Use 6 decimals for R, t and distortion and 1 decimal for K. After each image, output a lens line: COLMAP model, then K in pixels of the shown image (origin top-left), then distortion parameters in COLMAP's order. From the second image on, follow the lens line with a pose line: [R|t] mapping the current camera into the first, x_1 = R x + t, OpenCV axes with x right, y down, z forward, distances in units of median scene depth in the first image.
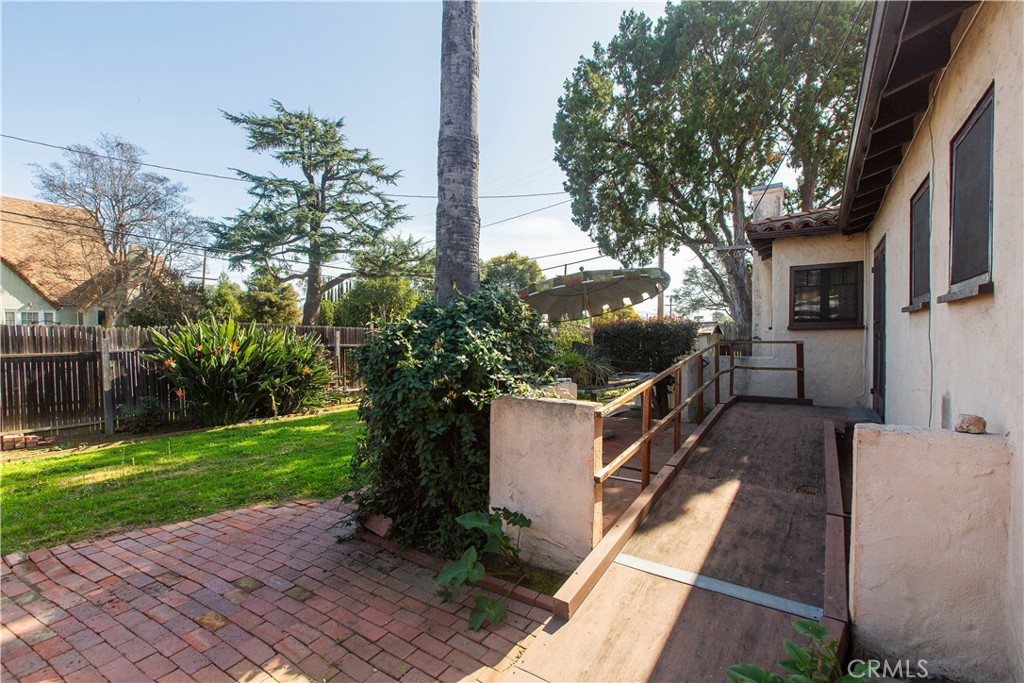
lens RADIAL K [[461.5, 0, 512.9], [0, 461.5, 344.6], [0, 0, 1]] dist [0.001133, -0.002331]
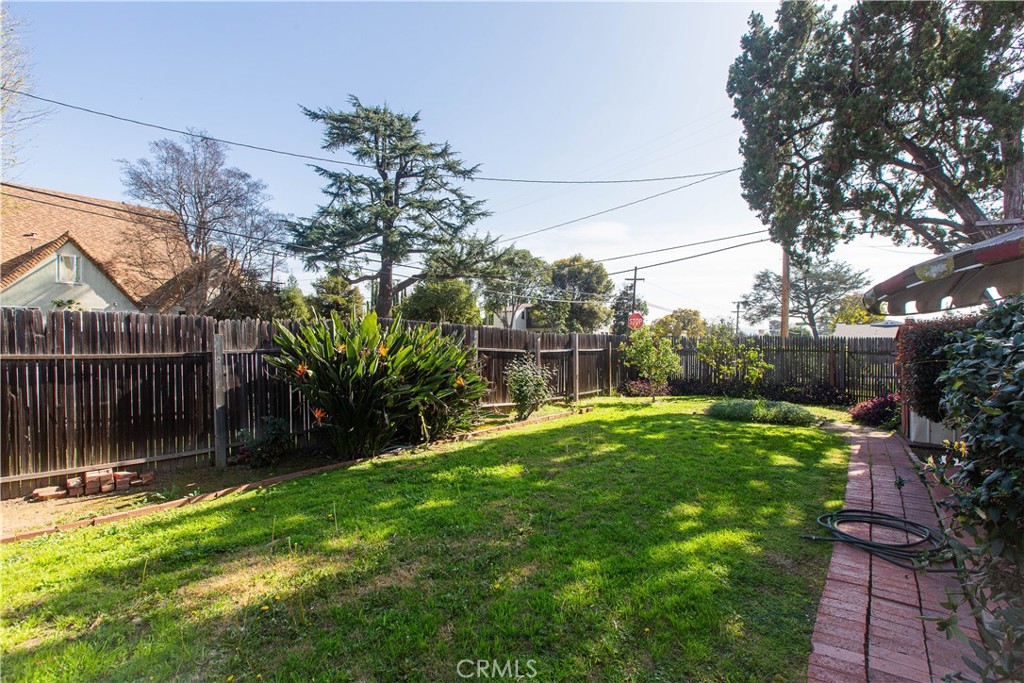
lens RADIAL K [[461.5, 0, 510.7], [0, 461.5, 345.4], [0, 0, 1]] dist [0.001133, -0.002331]
pose [[0.995244, 0.013090, -0.096527, -0.097694], [-0.014313, 0.999826, -0.011982, 0.001699], [0.096353, 0.013306, 0.995258, 0.088645]]
